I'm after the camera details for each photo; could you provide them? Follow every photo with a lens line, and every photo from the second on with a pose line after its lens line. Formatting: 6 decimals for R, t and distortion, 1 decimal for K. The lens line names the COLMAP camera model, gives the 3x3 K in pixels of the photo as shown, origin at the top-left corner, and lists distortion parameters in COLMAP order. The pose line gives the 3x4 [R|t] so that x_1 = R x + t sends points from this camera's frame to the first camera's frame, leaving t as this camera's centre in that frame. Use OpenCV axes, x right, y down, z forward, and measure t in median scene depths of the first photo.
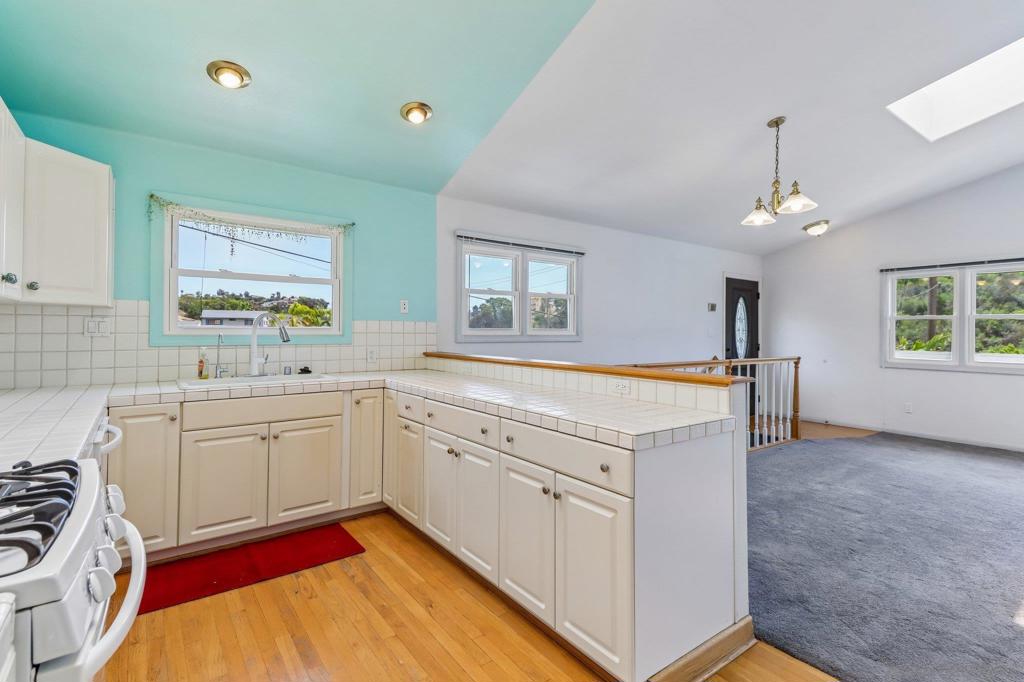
lens RADIAL K [[491.5, 0, 517.9], [0, 491.5, 323.8], [0, 0, 1]] dist [0.035112, -0.000691]
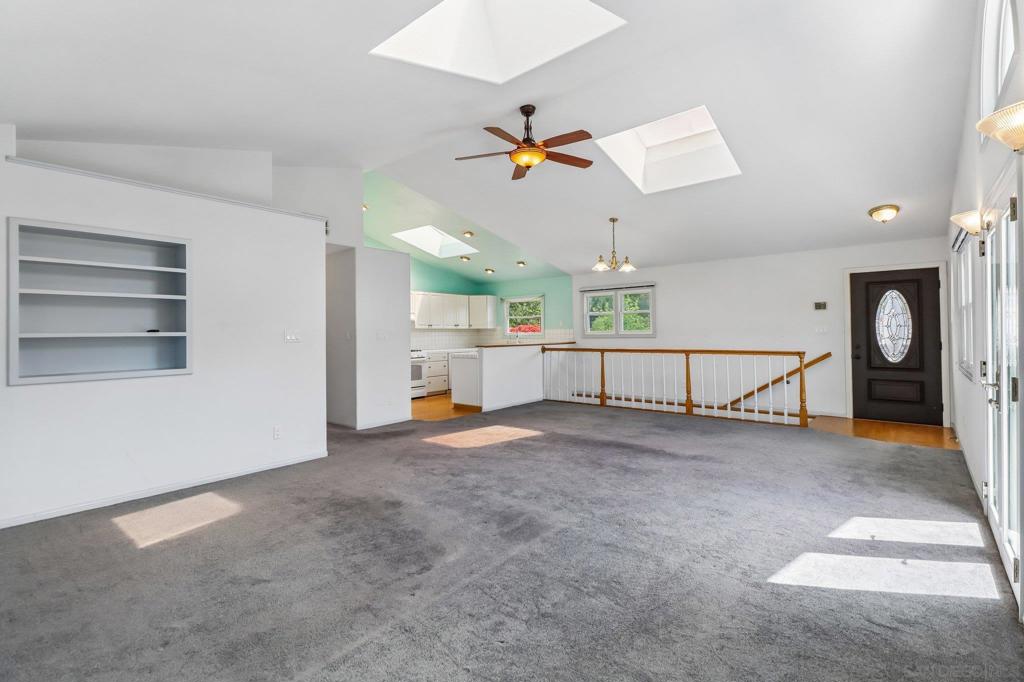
lens RADIAL K [[474.9, 0, 519.4], [0, 474.9, 325.6], [0, 0, 1]] dist [0.012586, -0.000084]
pose [[0.230427, -0.026804, -0.972720, 2.292675], [0.027016, 0.999411, -0.021140, 0.023413], [0.972715, -0.021408, 0.231015, 0.248090]]
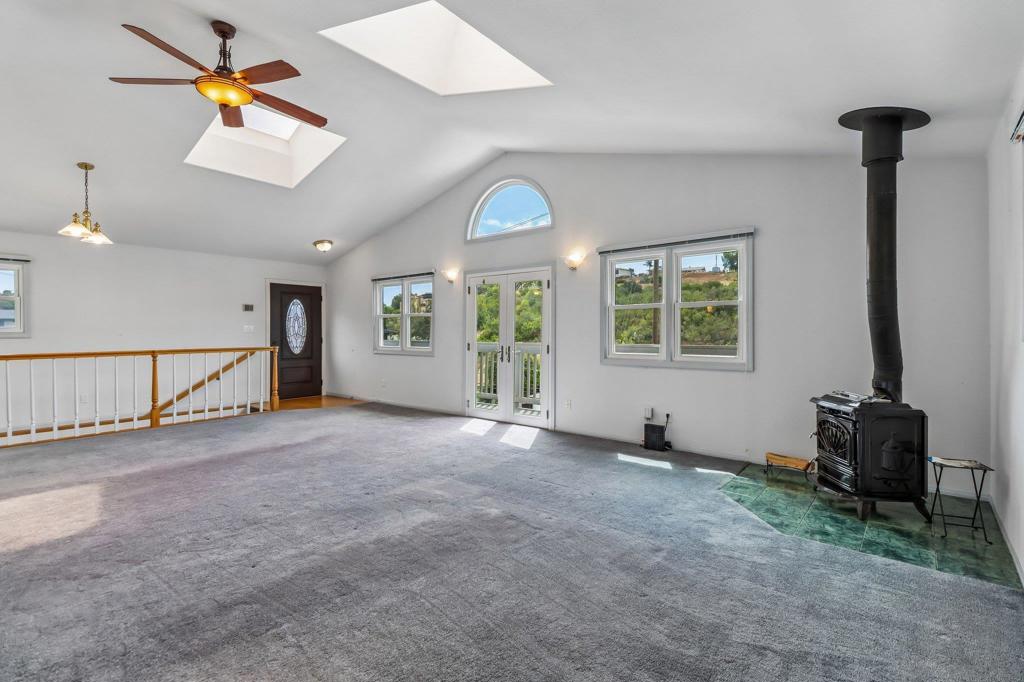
lens RADIAL K [[476.2, 0, 530.1], [0, 476.2, 337.9], [0, 0, 1]] dist [0.003455, 0.000142]
pose [[0.962383, -0.016844, 0.271174, 1.363838], [0.008412, 0.999445, 0.032230, 0.014531], [-0.271567, -0.028737, 0.961991, -0.562083]]
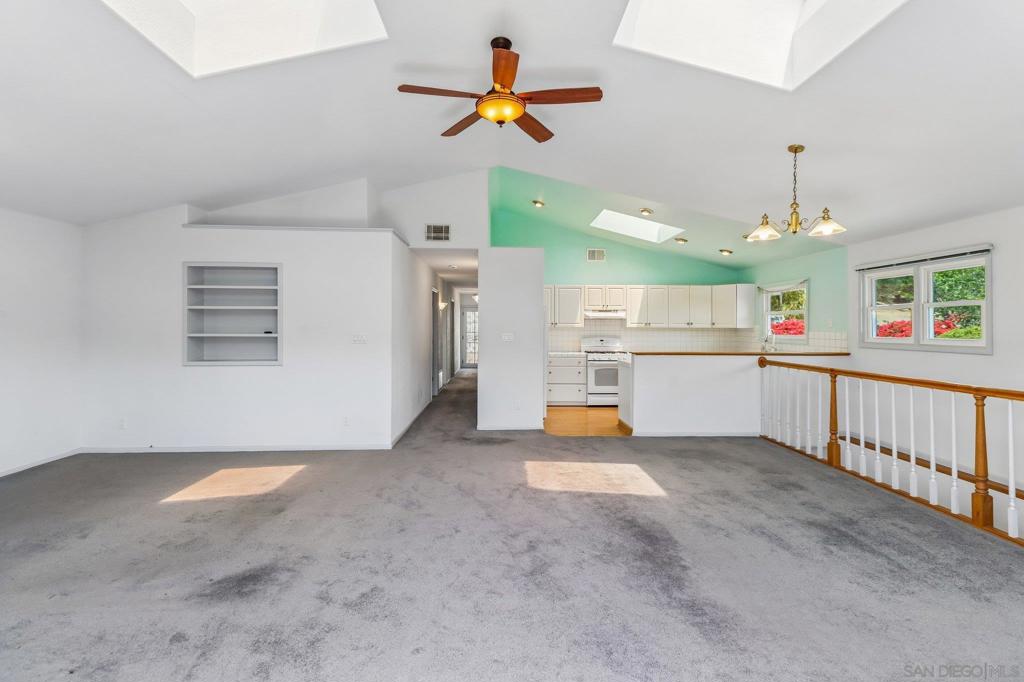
lens RADIAL K [[473.4, 0, 508.5], [0, 473.4, 322.8], [0, 0, 1]] dist [0.042157, -0.024649]
pose [[-0.581260, -0.015718, -0.813566, 1.825637], [0.003097, 0.999763, -0.021529, -0.005355], [0.813712, -0.015034, -0.581074, 1.157612]]
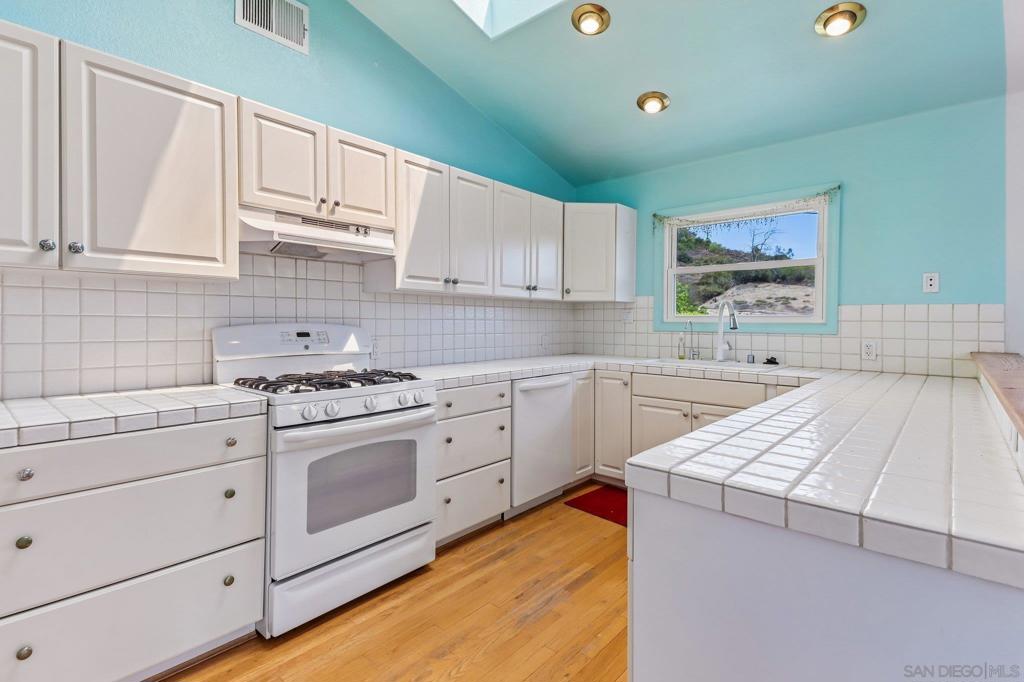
lens RADIAL K [[491.5, 0, 517.9], [0, 491.5, 323.8], [0, 0, 1]] dist [0.035112, -0.000691]
pose [[0.205674, -0.000255, -0.978620, 0.369557], [0.006129, 0.999981, 0.001027, 0.019381], [0.978601, -0.006210, 0.205672, 0.319735]]
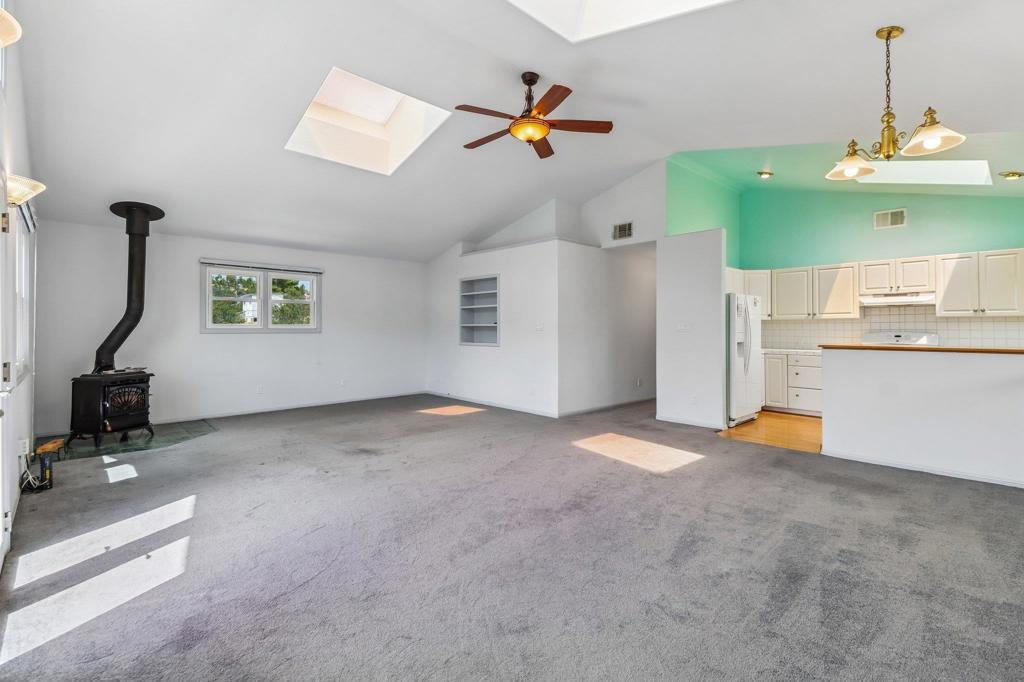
lens RADIAL K [[473.4, 0, 508.5], [0, 473.4, 322.8], [0, 0, 1]] dist [0.042157, -0.024649]
pose [[-0.996268, -0.009961, -0.085743, 1.179734], [-0.007743, 0.999628, -0.026164, 0.041211], [0.085972, -0.025402, -0.995974, 1.757955]]
